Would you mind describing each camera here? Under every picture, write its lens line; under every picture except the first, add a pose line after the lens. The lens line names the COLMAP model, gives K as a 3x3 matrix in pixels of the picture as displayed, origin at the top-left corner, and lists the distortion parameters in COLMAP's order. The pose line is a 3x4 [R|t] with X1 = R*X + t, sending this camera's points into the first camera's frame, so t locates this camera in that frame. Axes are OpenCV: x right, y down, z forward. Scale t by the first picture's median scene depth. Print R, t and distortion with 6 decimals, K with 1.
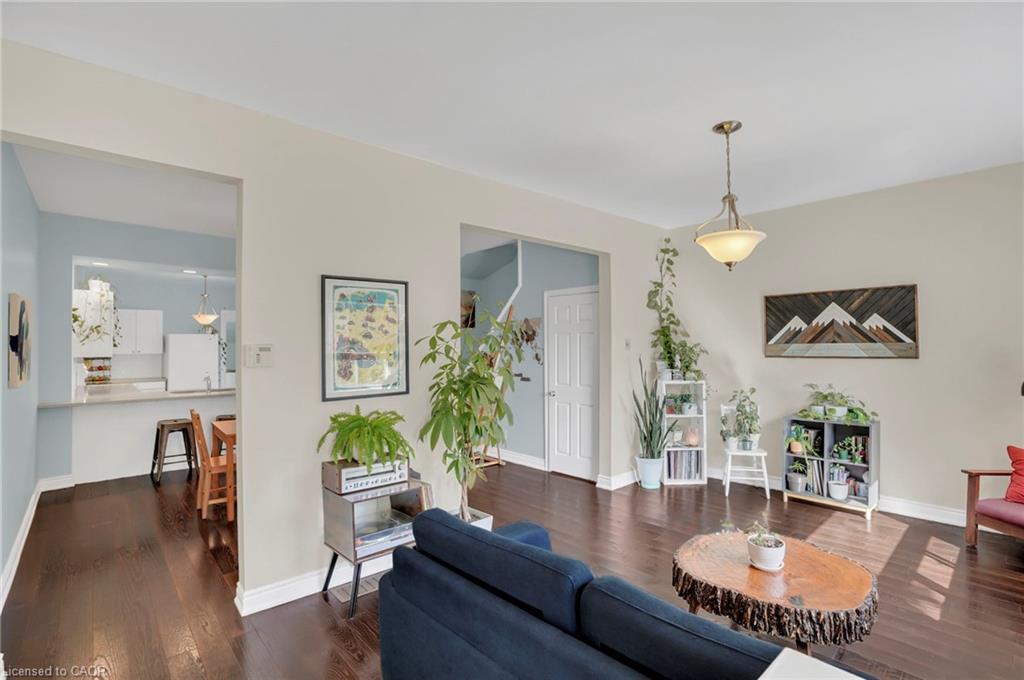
lens RADIAL K [[490.3, 0, 512.0], [0, 490.3, 340.0], [0, 0, 1]] dist [-0.013855, 0.000381]
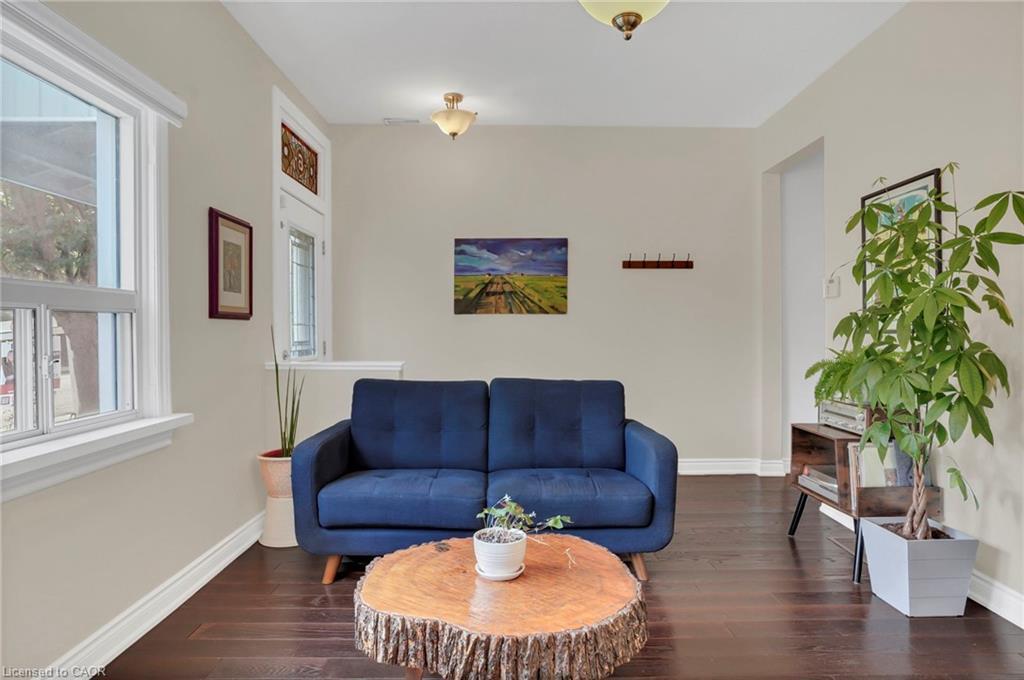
lens RADIAL K [[602.0, 0, 514.3], [0, 602.0, 332.6], [0, 0, 1]] dist [-0.023795, 0.002669]
pose [[-0.664125, 0.008217, -0.747577, 0.457024], [0.011160, 0.999937, 0.001077, 0.058225], [0.747539, -0.007627, -0.664174, 0.642947]]
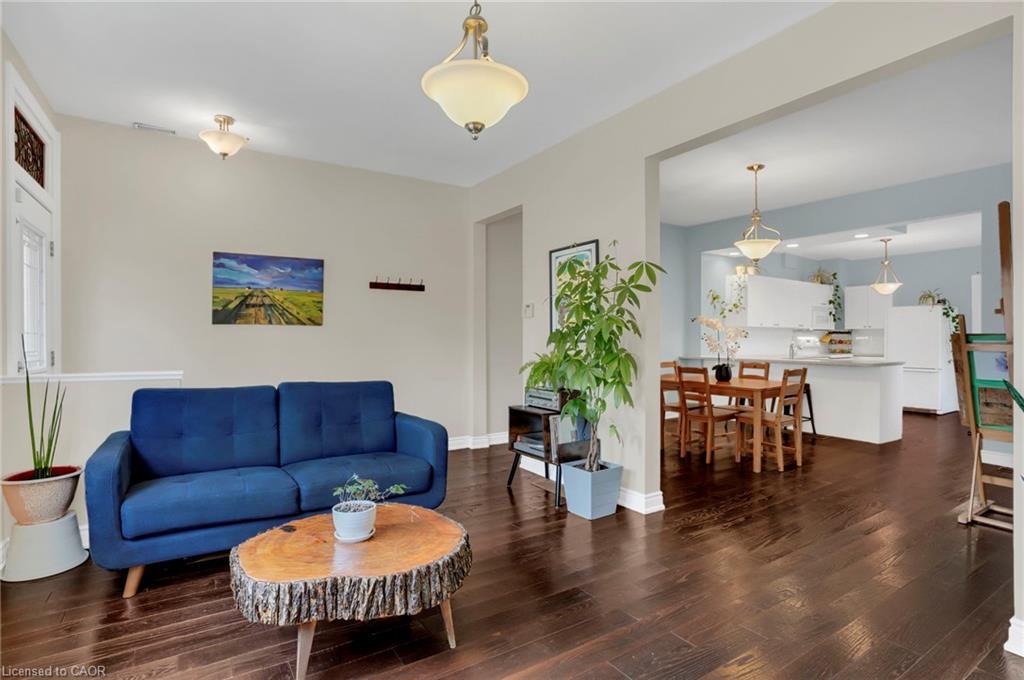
lens RADIAL K [[530.9, 0, 512.7], [0, 530.9, 334.5], [0, 0, 1]] dist [-0.059934, 0.031180]
pose [[-0.145882, -0.004272, -0.989293, 0.560389], [0.007788, 0.999955, -0.005466, 0.055541], [0.989271, -0.008502, -0.145842, 0.572166]]
